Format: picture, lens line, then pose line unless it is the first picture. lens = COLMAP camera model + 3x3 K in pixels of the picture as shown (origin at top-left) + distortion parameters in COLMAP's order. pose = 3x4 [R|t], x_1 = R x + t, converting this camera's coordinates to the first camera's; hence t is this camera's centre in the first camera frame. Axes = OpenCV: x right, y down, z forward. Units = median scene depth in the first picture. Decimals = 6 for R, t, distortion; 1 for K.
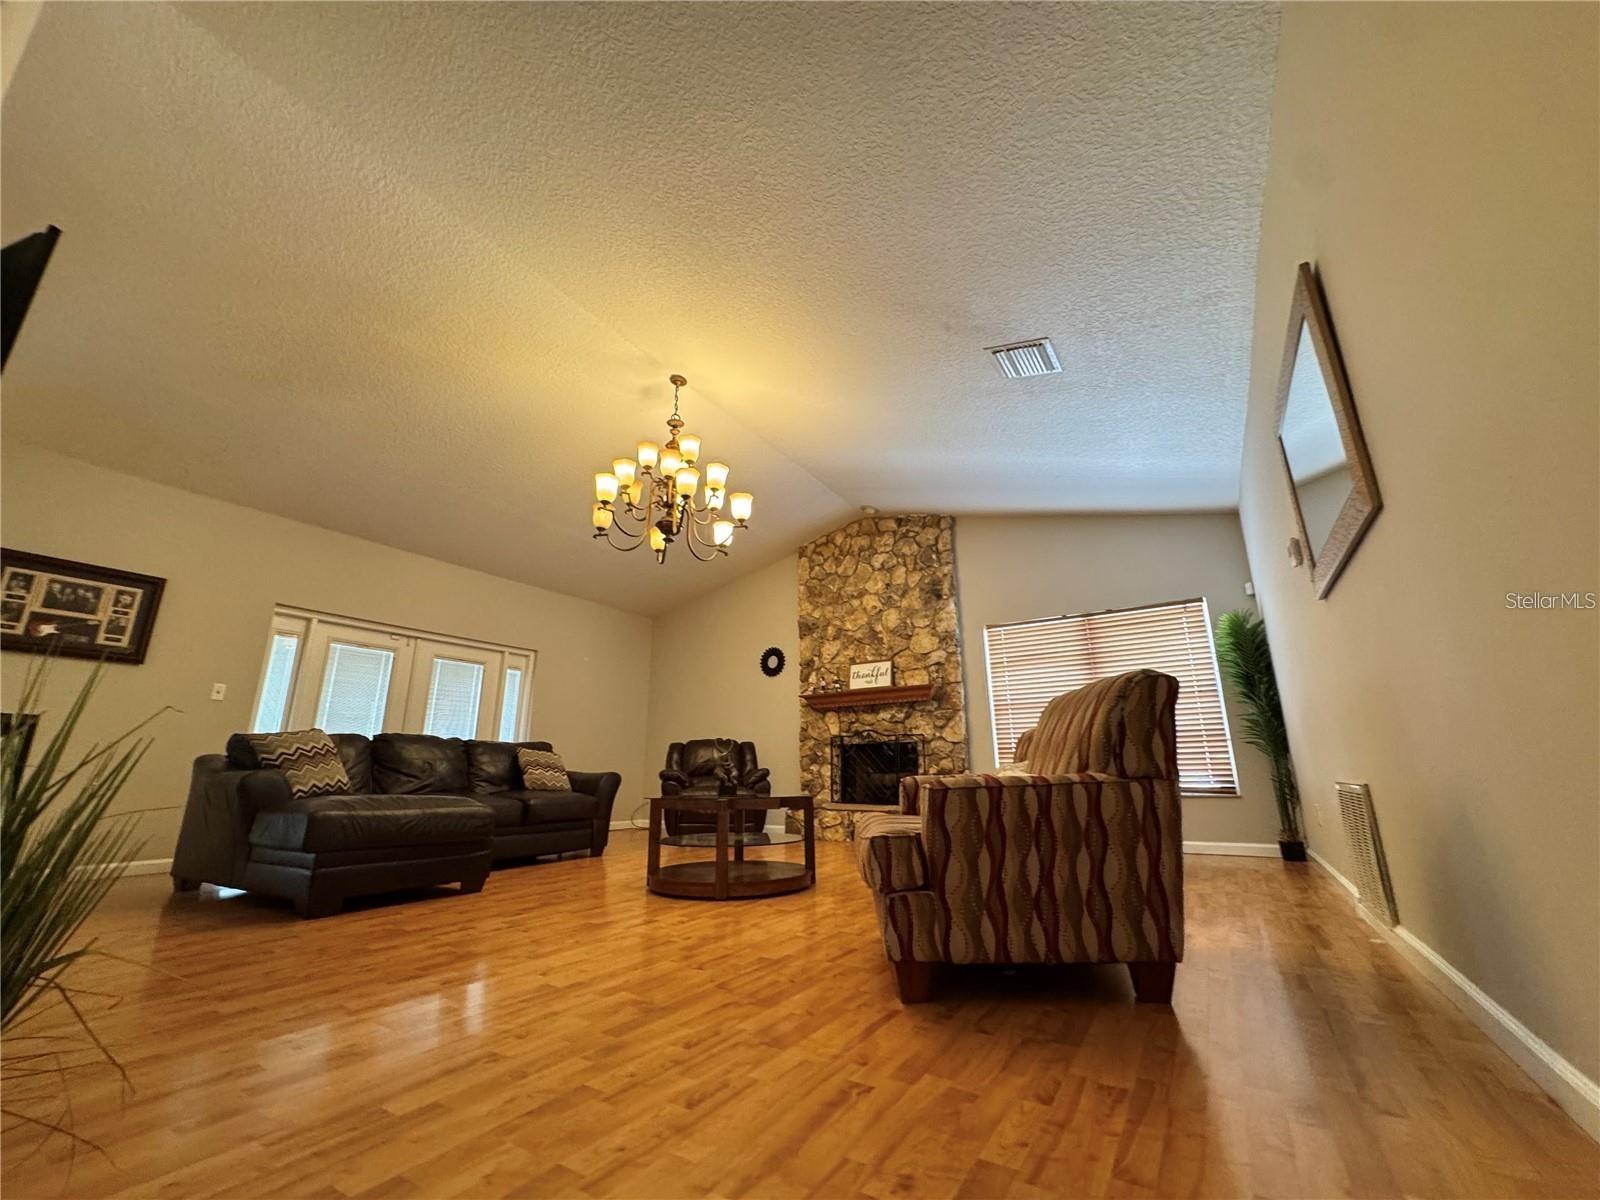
lens RADIAL K [[642.4, 0, 798.6], [0, 642.4, 598.5], [0, 0, 1]] dist [-0.001817, 0.000105]
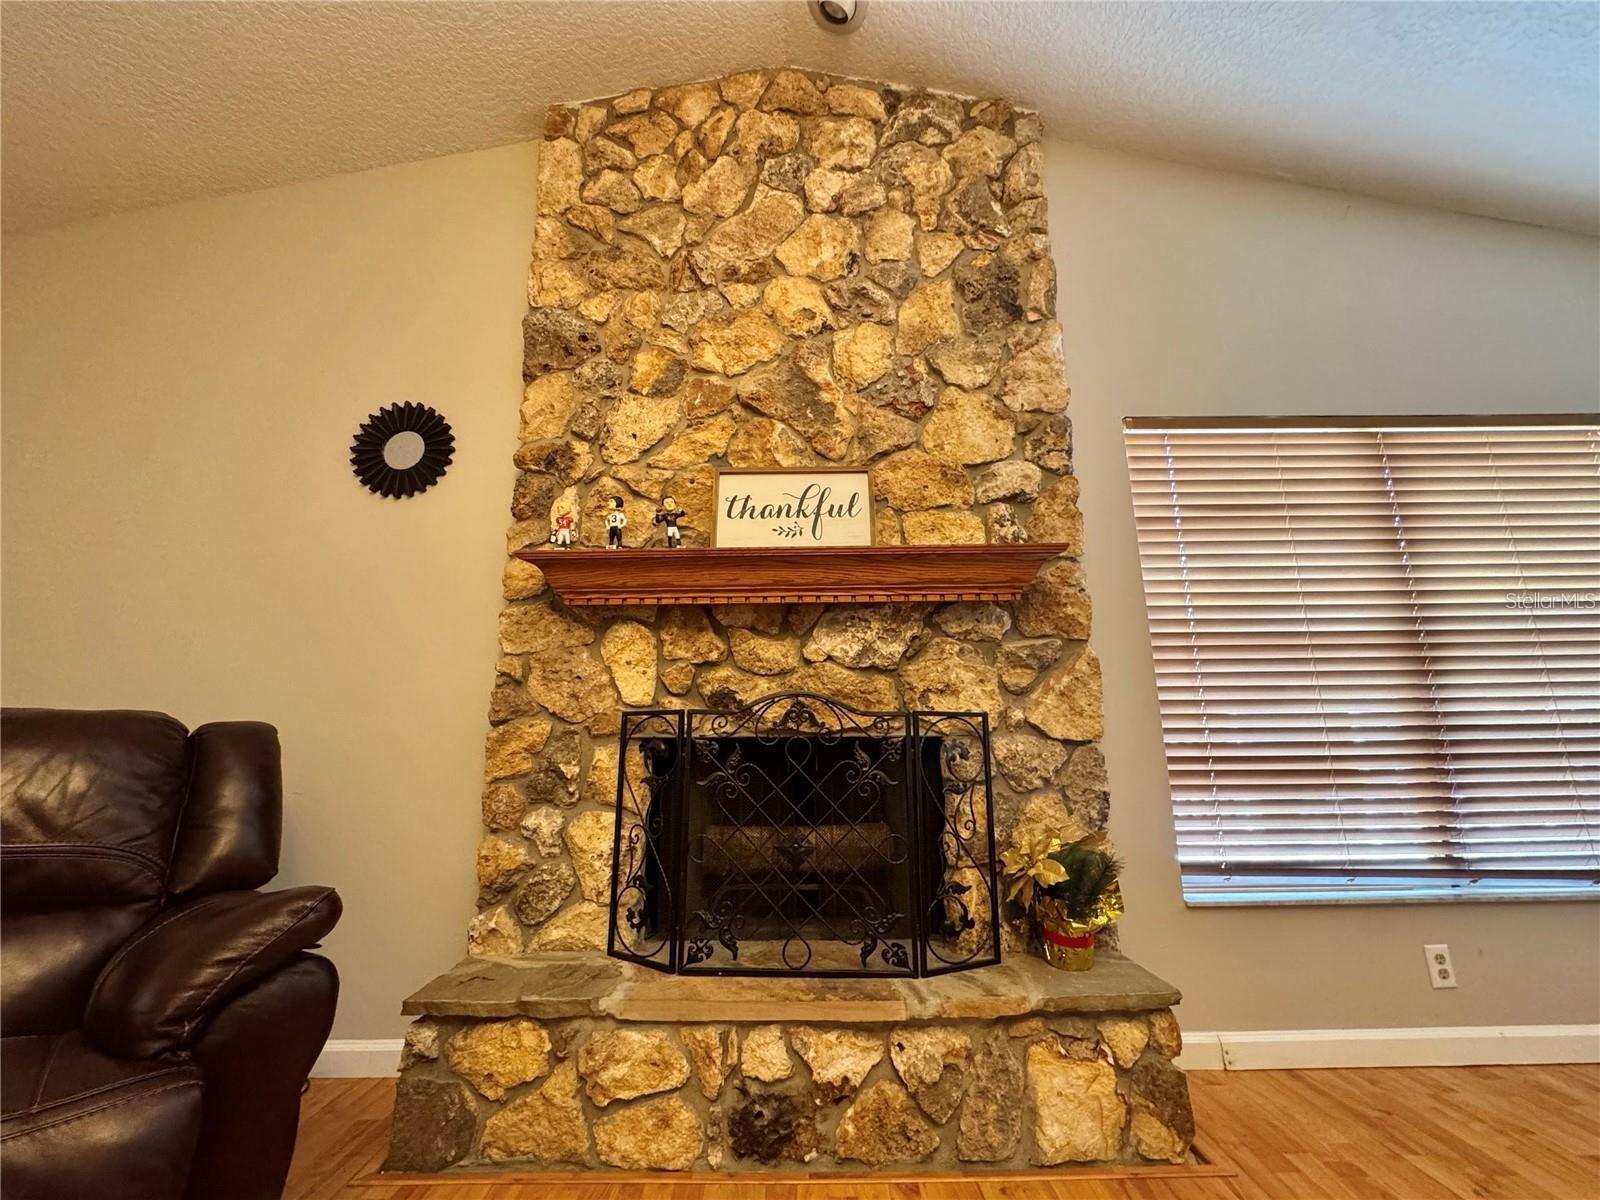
lens RADIAL K [[642.4, 0, 797.0], [0, 642.4, 598.0], [0, 0, 1]] dist [-0.001817, 0.000105]
pose [[0.844866, 0.112861, 0.522938, -0.055404], [-0.141144, 0.989884, 0.014396, 0.220799], [-0.516023, -0.085972, 0.852249, 1.055129]]
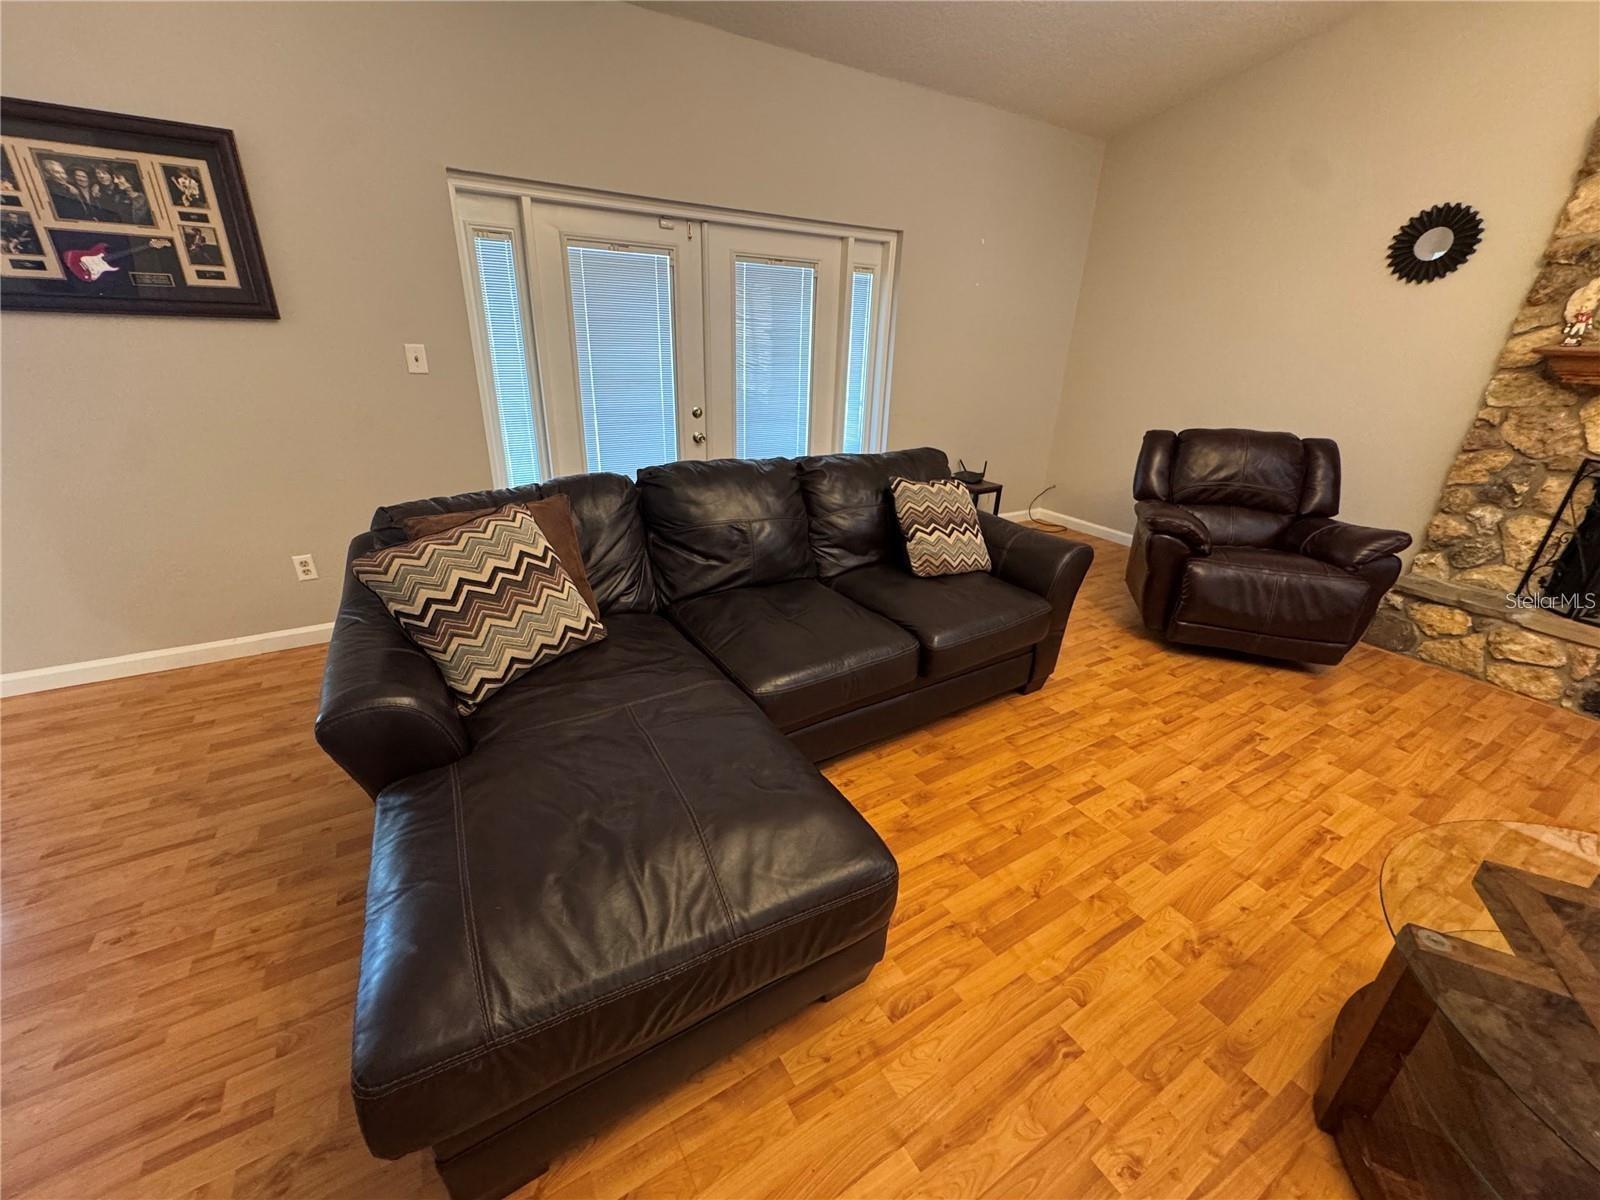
lens RADIAL K [[642.4, 0, 797.1], [0, 642.4, 599.1], [0, 0, 1]] dist [-0.001817, 0.000105]
pose [[0.893997, 0.203206, -0.399344, -0.320922], [0.083153, 0.800527, 0.593500, 0.001923], [0.440289, -0.563794, 0.698772, 0.634700]]
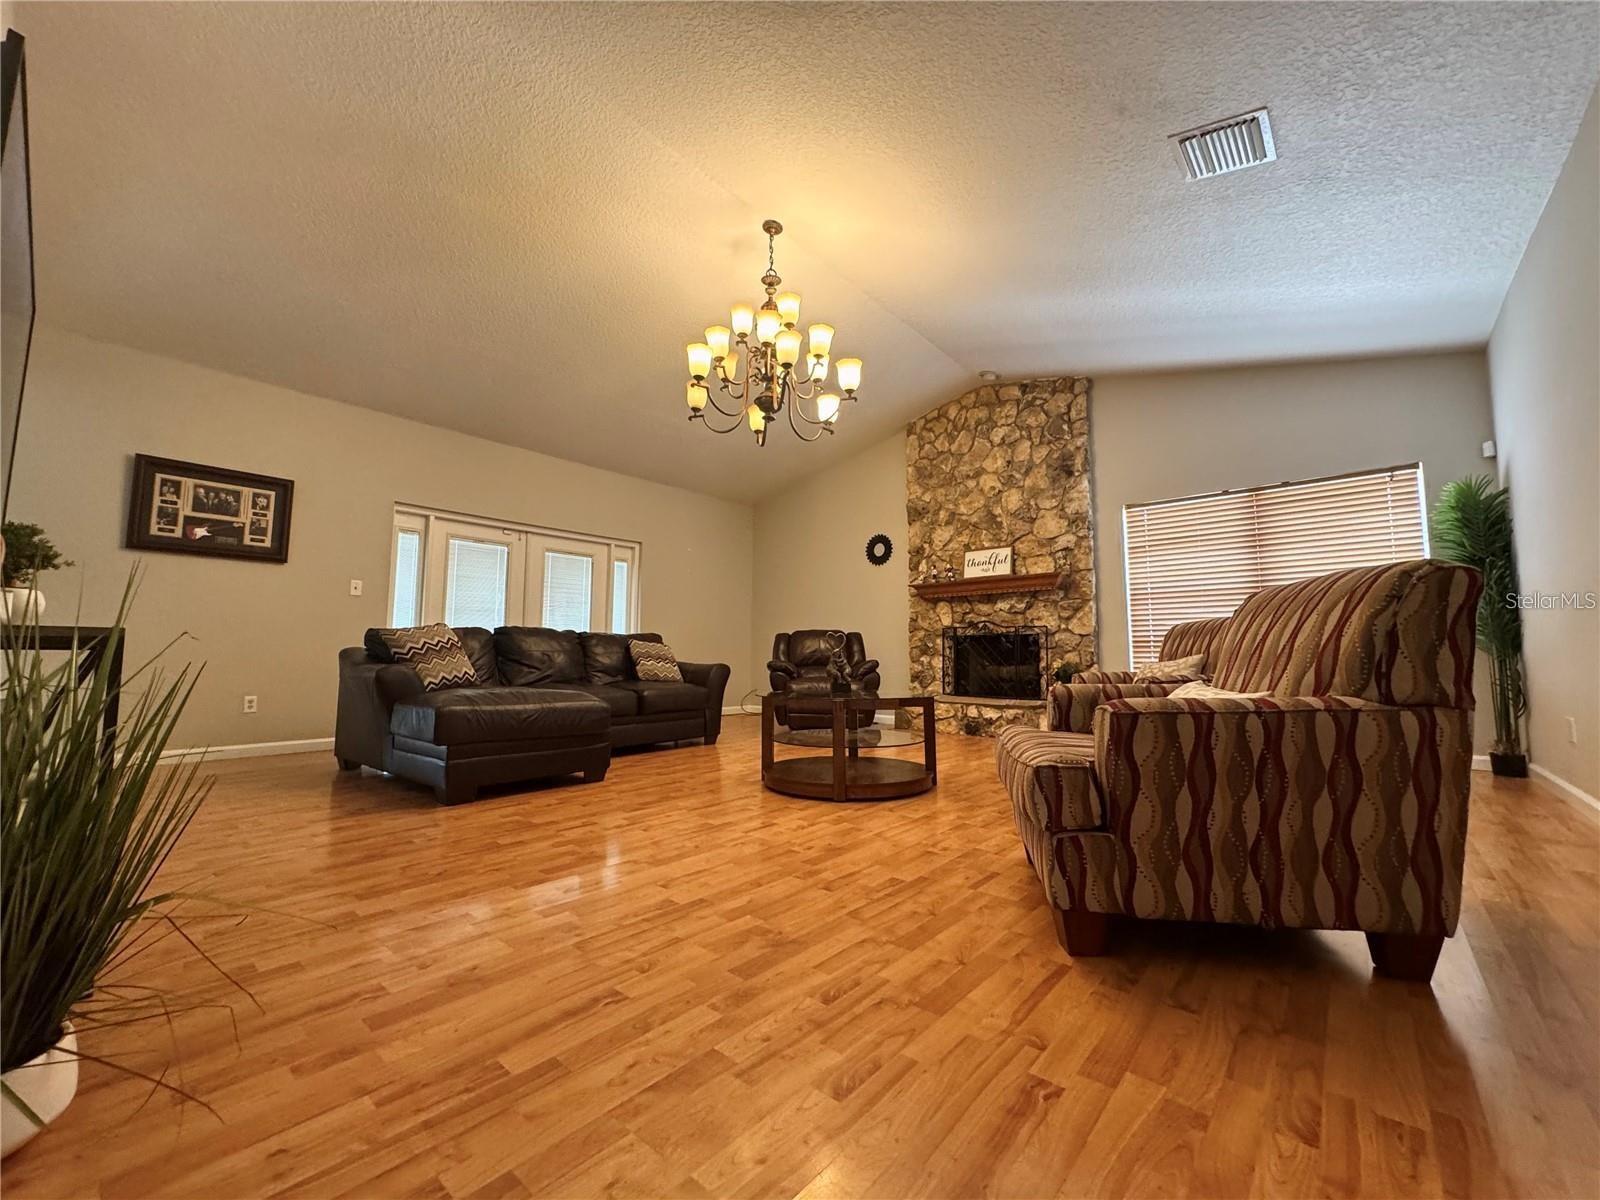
lens RADIAL K [[642.4, 0, 798.7], [0, 642.4, 597.0], [0, 0, 1]] dist [-0.001817, 0.000105]
pose [[0.988529, -0.005125, -0.150943, -0.024182], [0.031209, 0.984785, 0.170952, 0.002683], [0.147771, -0.173702, 0.973649, 0.077829]]
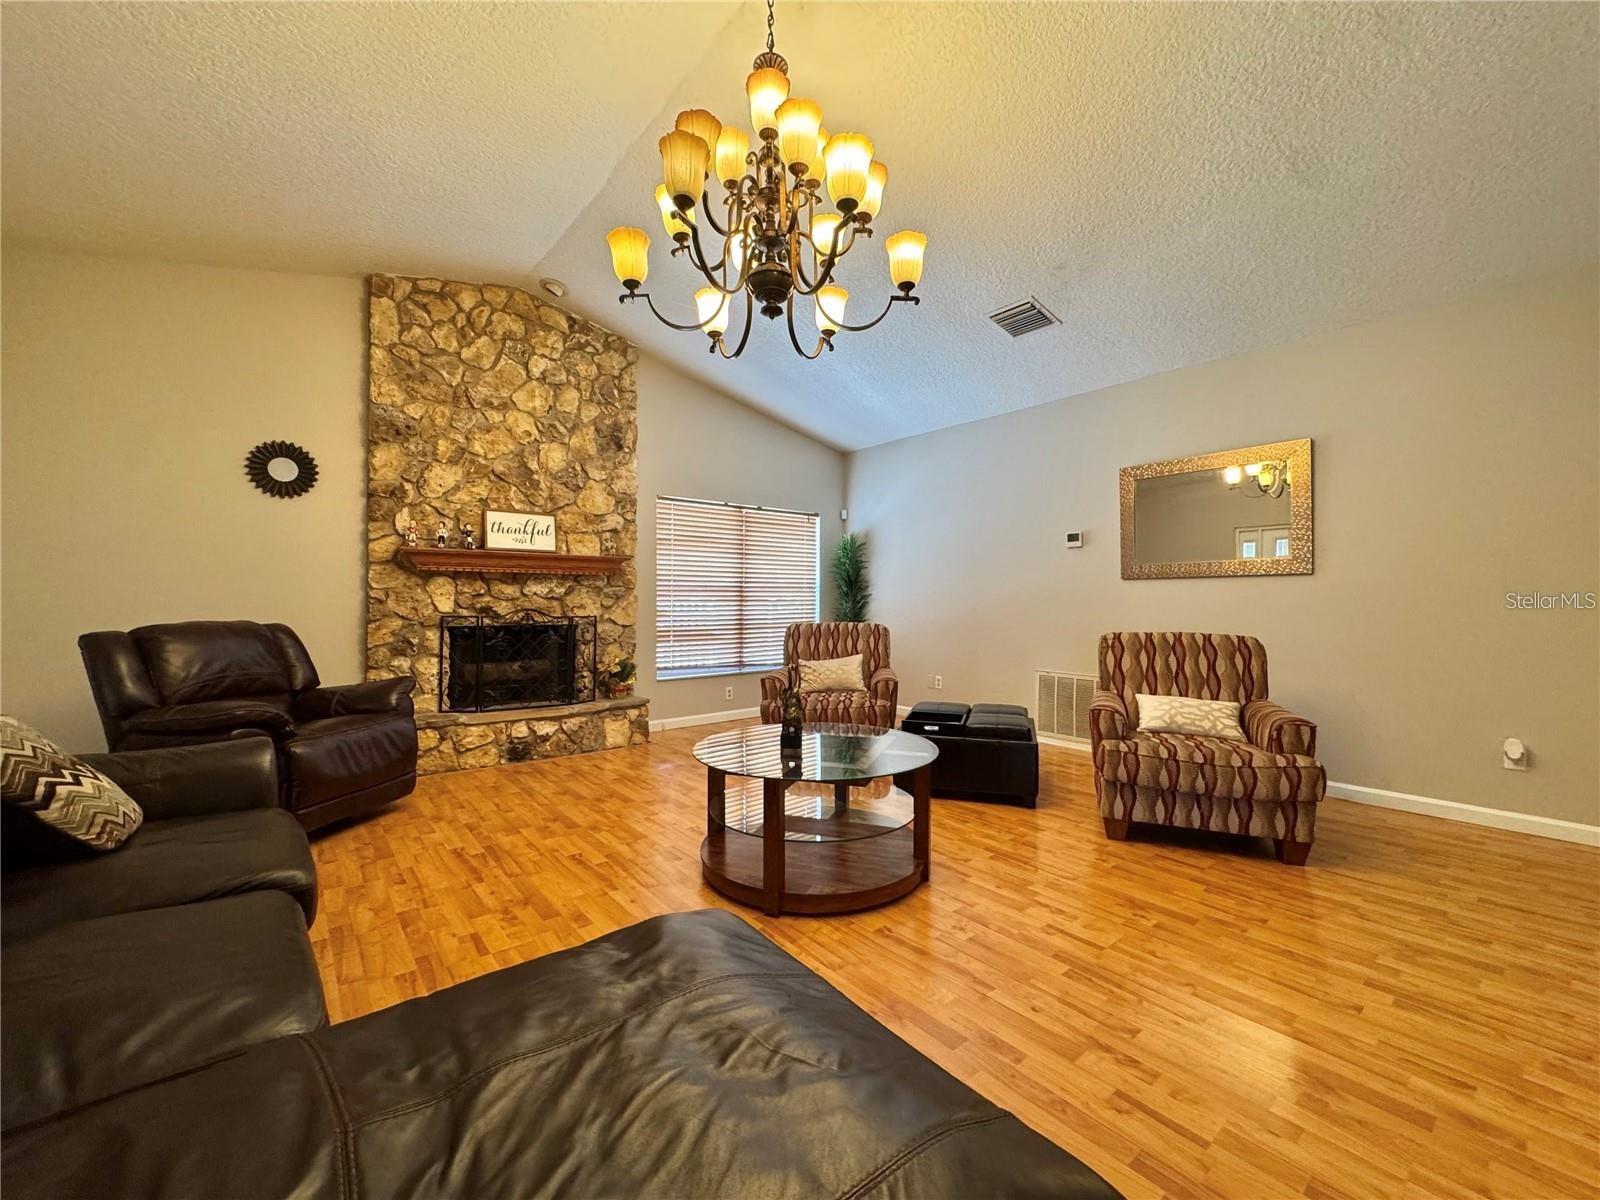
lens RADIAL K [[642.4, 0, 799.1], [0, 642.4, 599.3], [0, 0, 1]] dist [-0.001817, 0.000105]
pose [[0.321453, 0.011713, 0.946853, -0.644655], [-0.257899, 0.963207, 0.075641, 0.085526], [-0.911129, -0.268507, 0.312646, 0.692773]]
